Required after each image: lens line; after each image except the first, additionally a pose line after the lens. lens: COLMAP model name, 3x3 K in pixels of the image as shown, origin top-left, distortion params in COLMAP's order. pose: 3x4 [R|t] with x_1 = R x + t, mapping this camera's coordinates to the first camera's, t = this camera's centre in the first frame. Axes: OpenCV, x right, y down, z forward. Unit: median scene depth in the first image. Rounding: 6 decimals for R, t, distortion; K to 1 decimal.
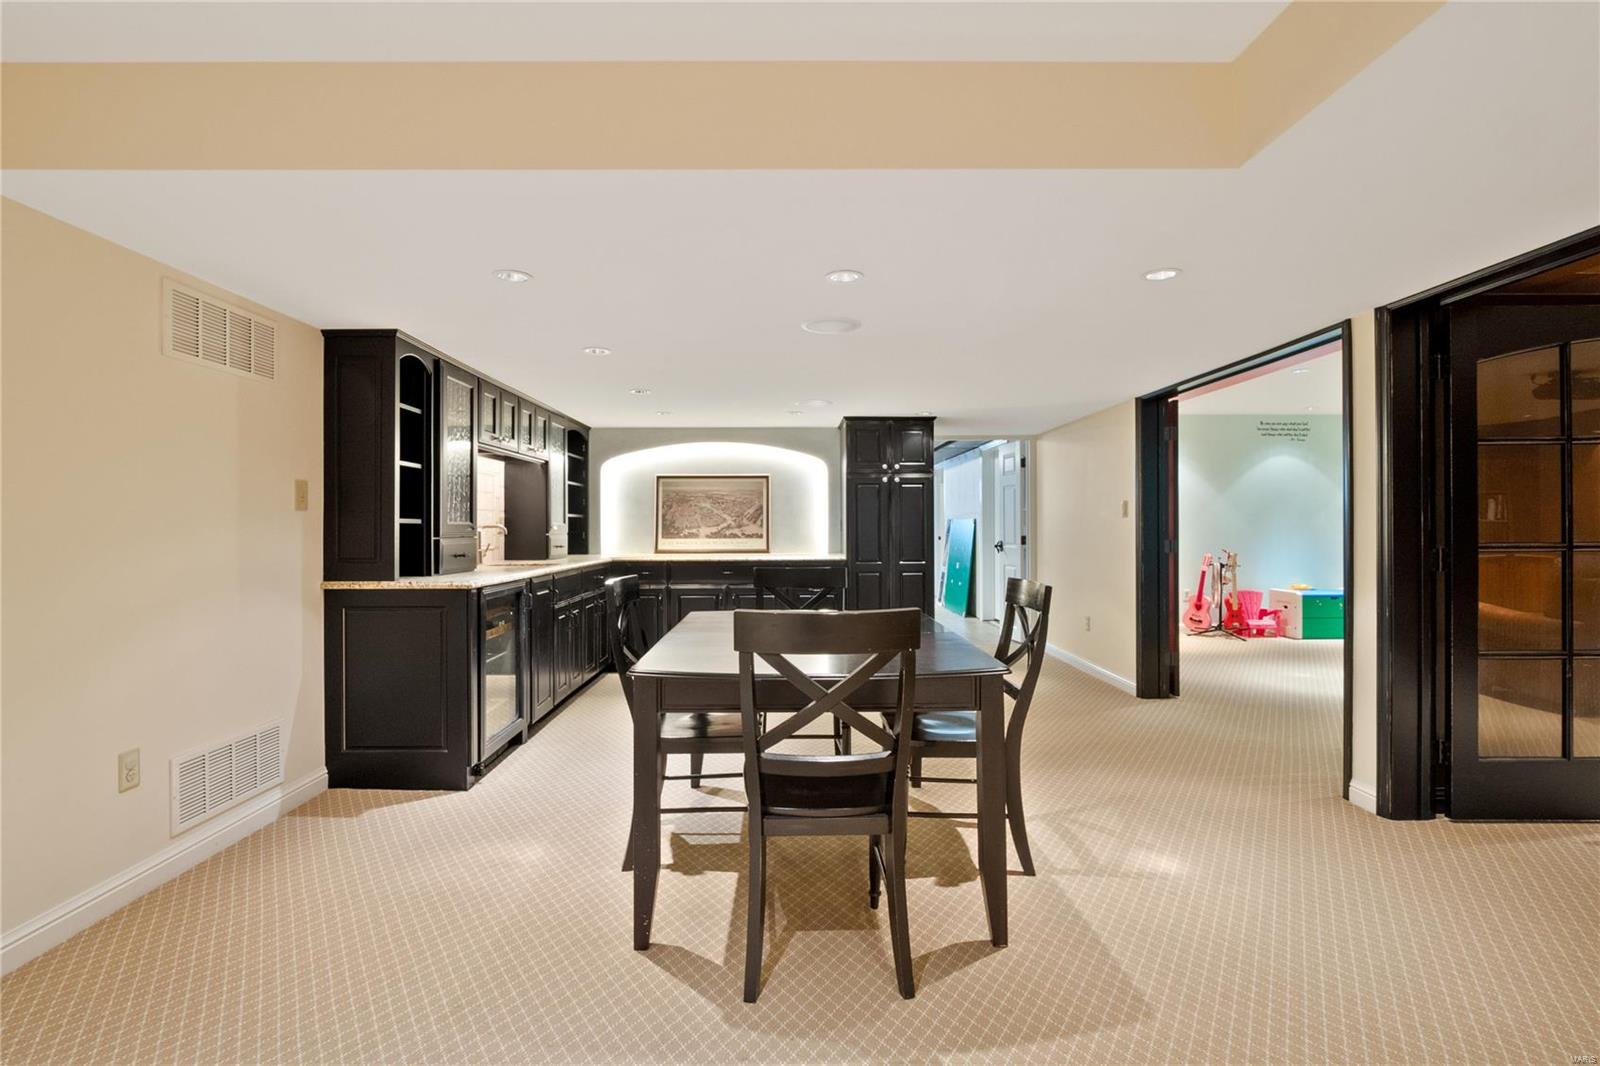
lens RADIAL K [[776.1, 0, 796.9], [0, 776.1, 529.5], [0, 0, 1]] dist [-0.013815, -0.000391]
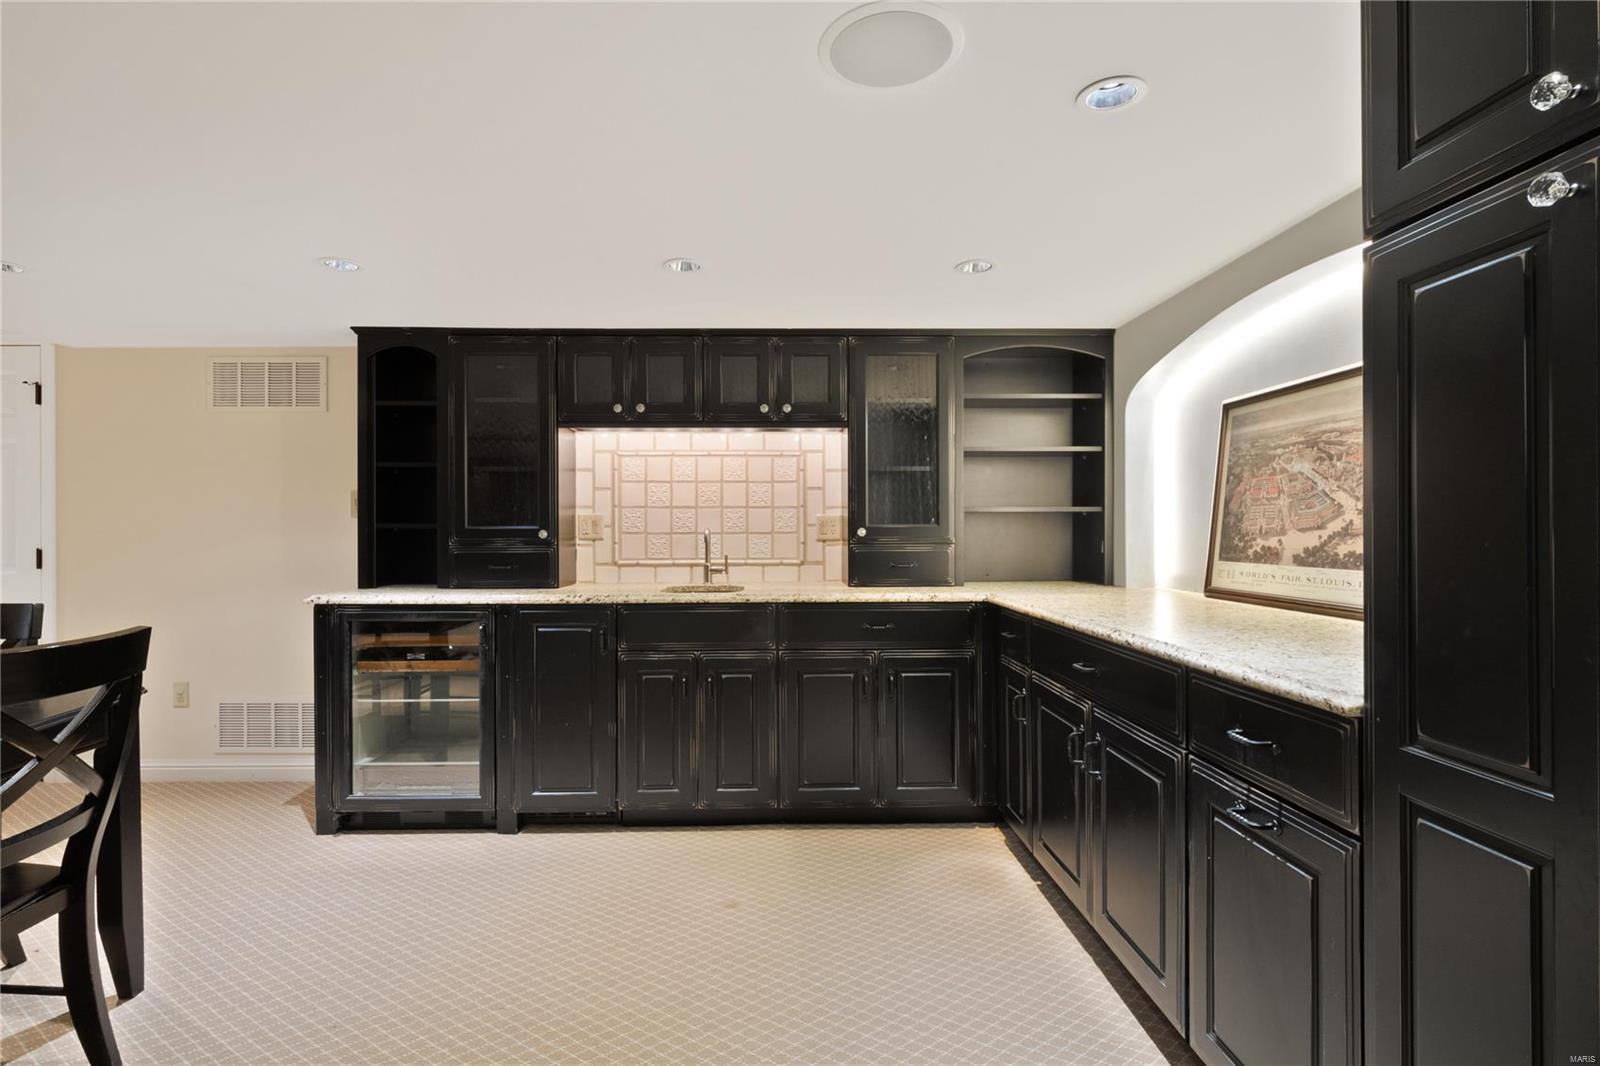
lens RADIAL K [[776.1, 0, 793.5], [0, 776.1, 529.1], [0, 0, 1]] dist [-0.013815, -0.000391]
pose [[0.000460, 0.008586, -0.999963, 0.224382], [0.001800, 0.999962, 0.008587, -0.007807], [0.999998, -0.001804, 0.000444, 0.780939]]
